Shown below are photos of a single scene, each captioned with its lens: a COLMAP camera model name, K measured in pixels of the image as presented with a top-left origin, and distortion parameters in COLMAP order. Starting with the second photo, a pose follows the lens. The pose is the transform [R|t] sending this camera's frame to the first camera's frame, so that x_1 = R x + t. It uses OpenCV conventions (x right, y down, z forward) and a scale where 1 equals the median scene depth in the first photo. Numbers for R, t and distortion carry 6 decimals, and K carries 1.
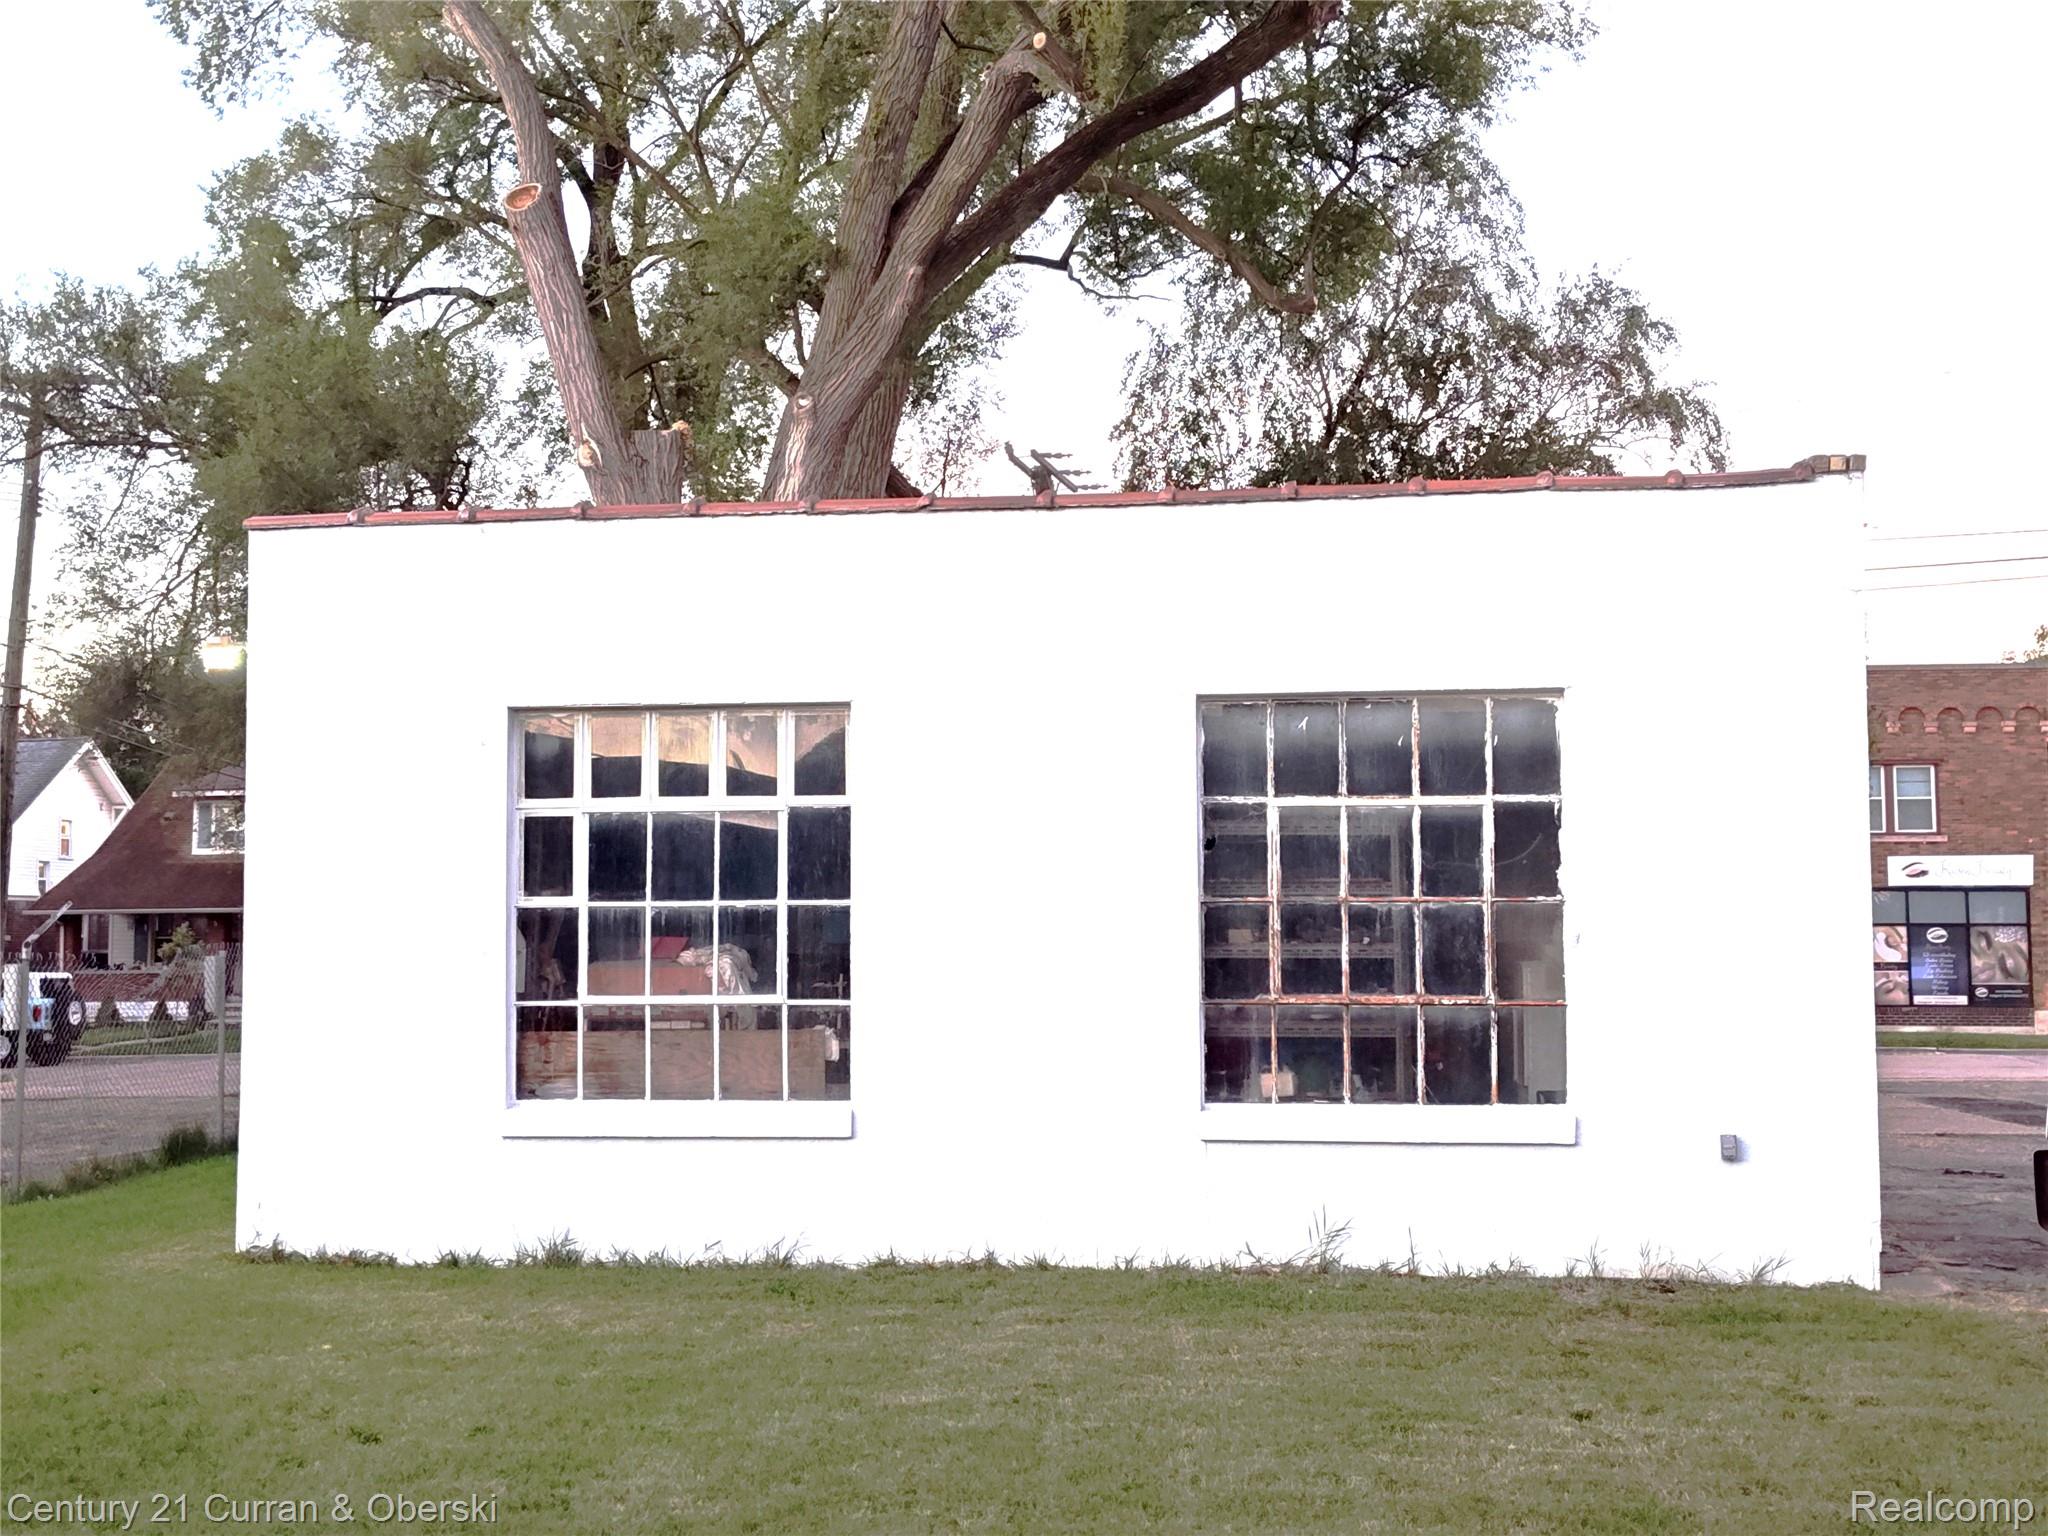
lens RADIAL K [[2453.9, 0, 987.4], [0, 2453.9, 774.0], [0, 0, 1]] dist [0.014421, 0.006396]
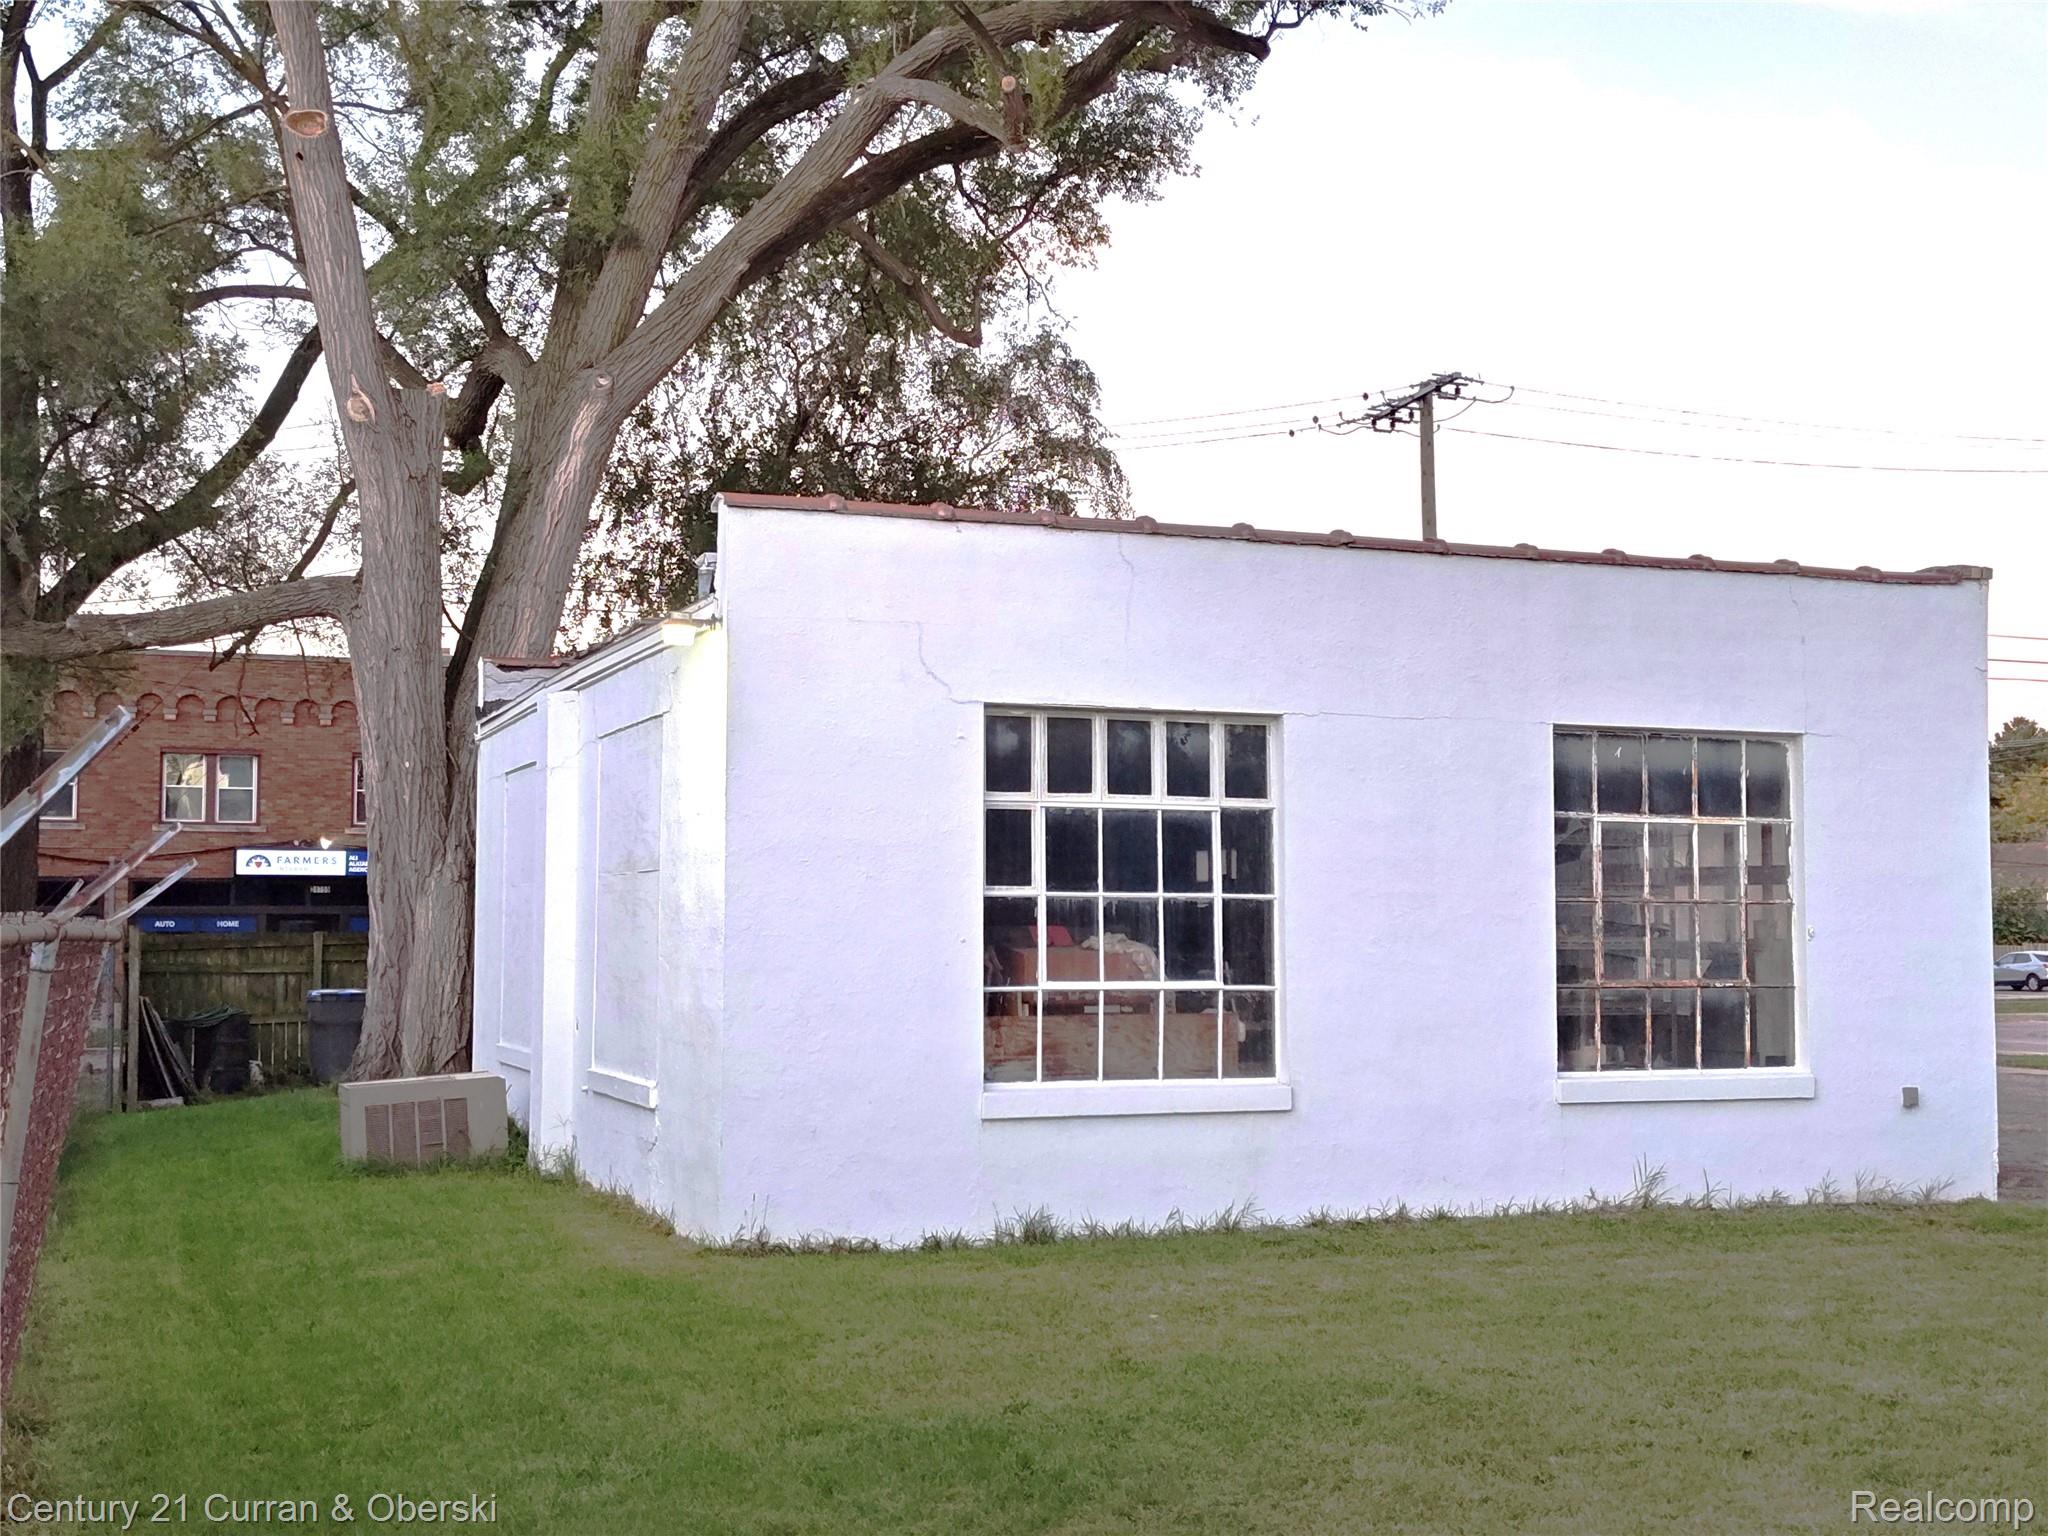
lens RADIAL K [[2453.9, 0, 987.4], [0, 2453.9, 774.0], [0, 0, 1]] dist [0.014421, 0.006396]
pose [[0.868238, 0.038696, 0.494636, -0.713986], [-0.040865, 0.999144, -0.006434, 0.009896], [-0.494462, -0.014627, 0.869076, 0.109634]]
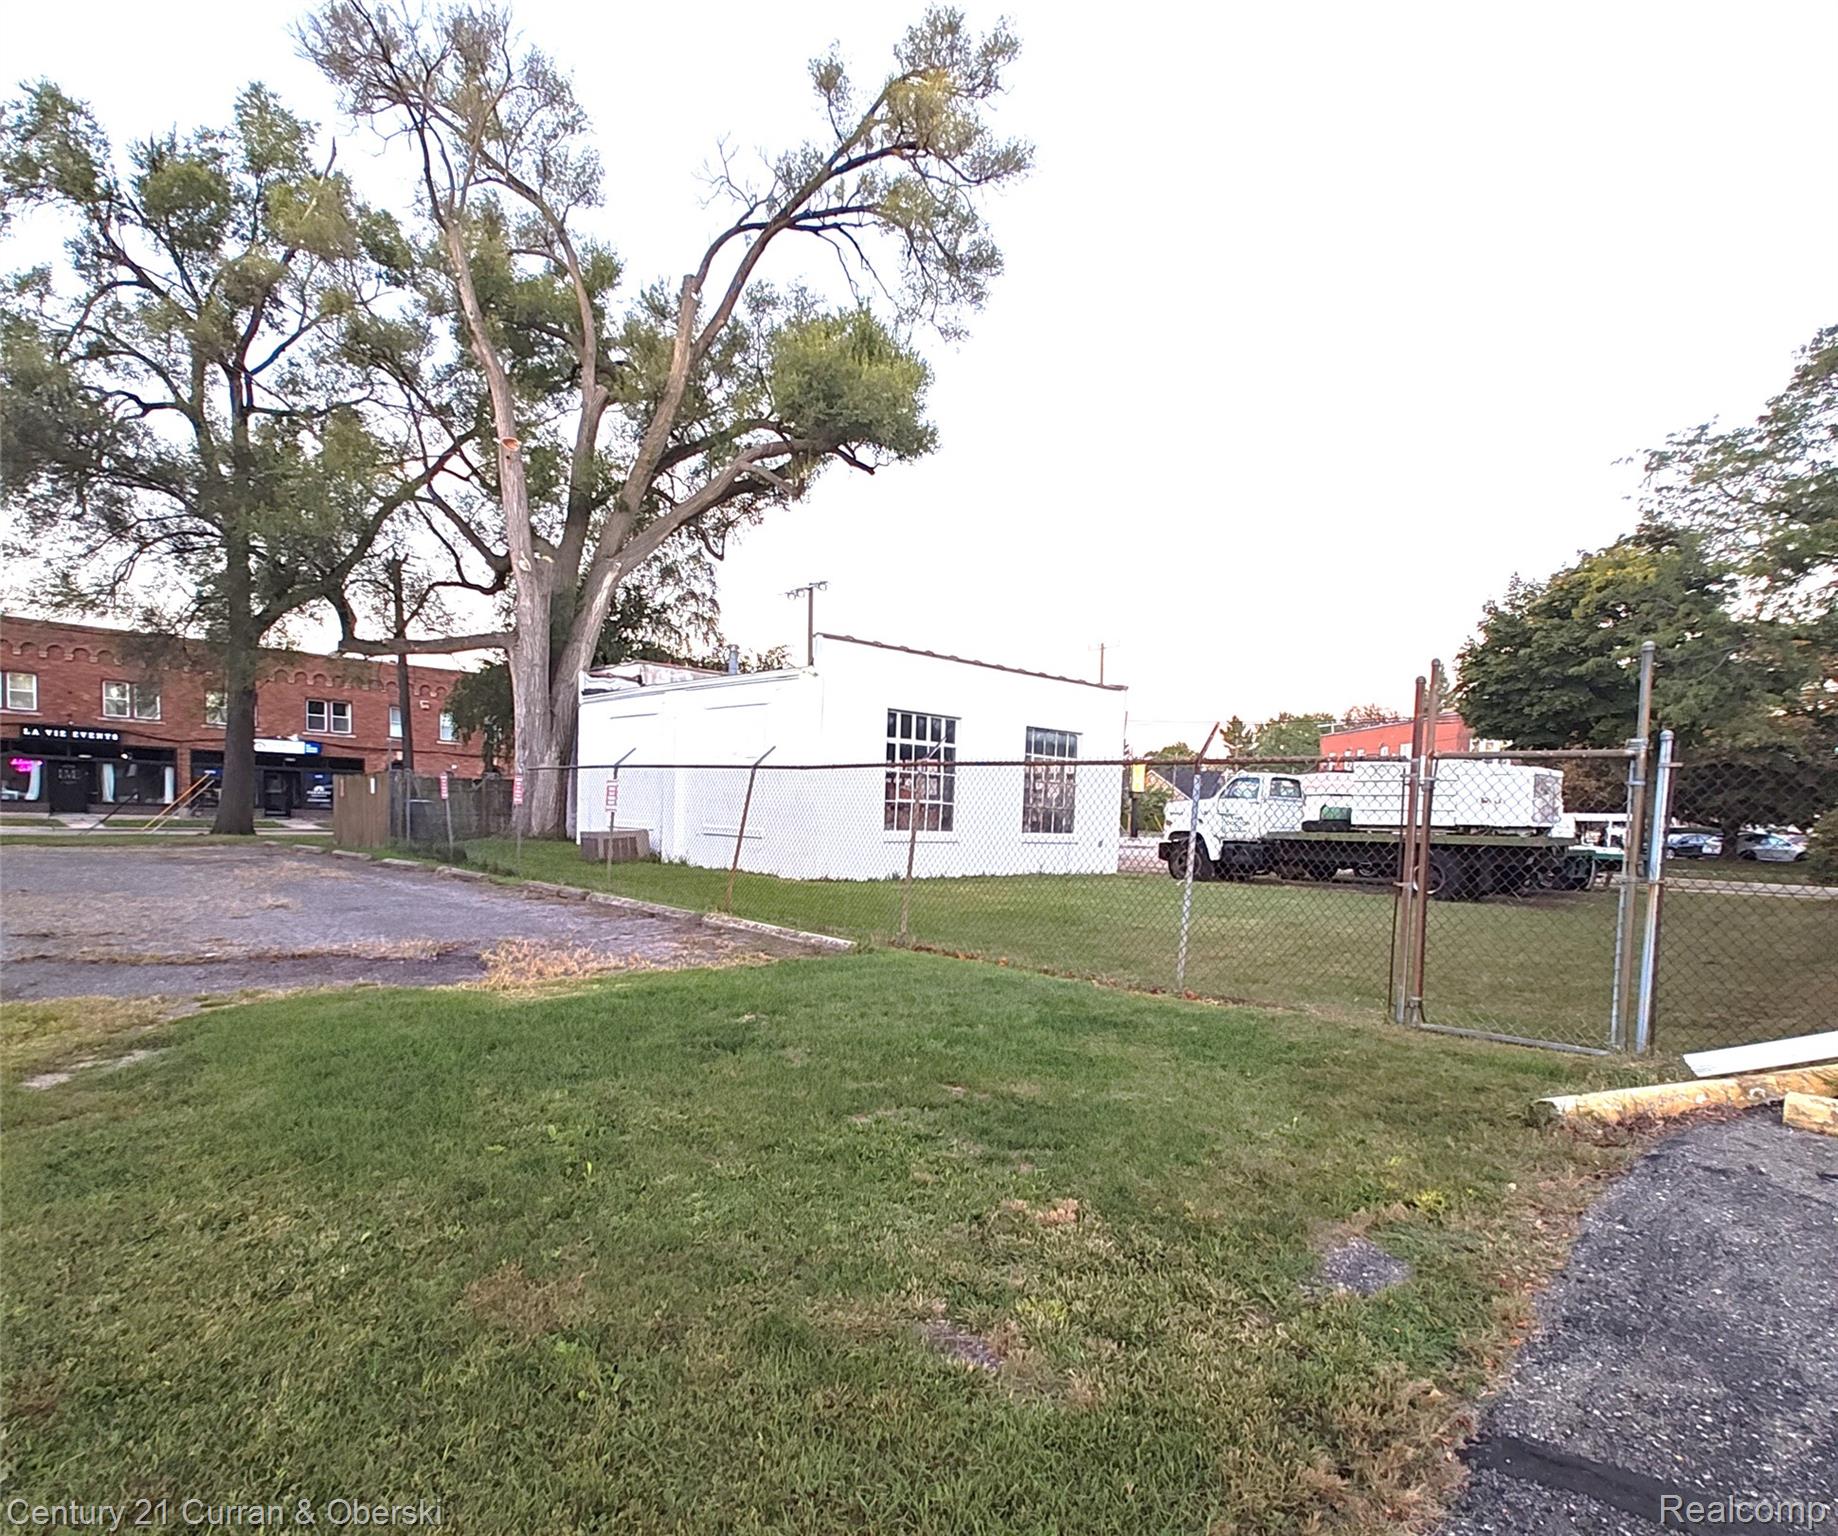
lens RADIAL K [[1021.0, 0, 913.9], [0, 1021.0, 881.1], [0, 0, 1]] dist [-0.036133, 0.051632]
pose [[0.604600, -0.031635, 0.795901, -1.252212], [-0.092284, 0.989700, 0.109441, 0.048248], [-0.791165, -0.139617, 0.595453, 0.162706]]
